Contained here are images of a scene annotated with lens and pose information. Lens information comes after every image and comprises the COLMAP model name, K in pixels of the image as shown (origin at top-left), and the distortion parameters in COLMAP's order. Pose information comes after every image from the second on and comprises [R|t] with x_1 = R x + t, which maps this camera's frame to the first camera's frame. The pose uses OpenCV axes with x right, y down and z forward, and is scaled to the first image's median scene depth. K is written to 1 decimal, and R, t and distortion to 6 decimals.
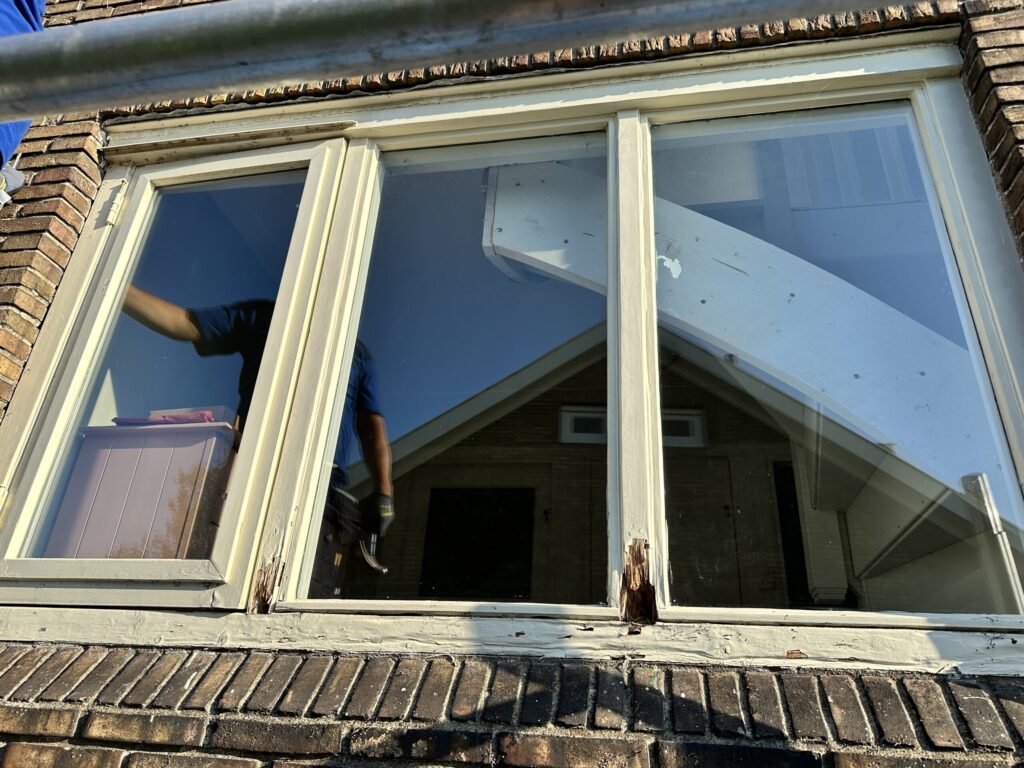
lens RADIAL K [[724.9, 0, 514.6], [0, 724.9, 387.0], [0, 0, 1]] dist [0.002963, -0.000038]
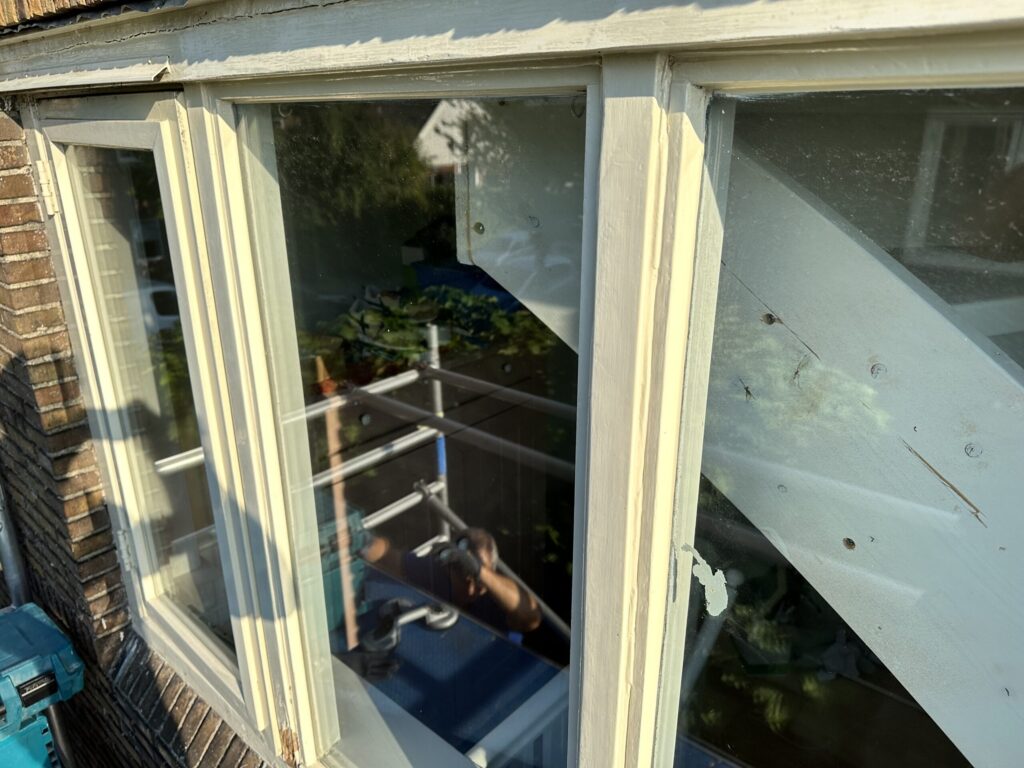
lens RADIAL K [[724.9, 0, 508.7], [0, 724.9, 381.2], [0, 0, 1]] dist [0.002963, -0.000038]
pose [[0.852306, 0.121682, -0.508692, 0.301340], [0.290455, 0.698711, 0.653788, -0.530015], [0.434983, -0.704979, 0.560173, 0.749243]]
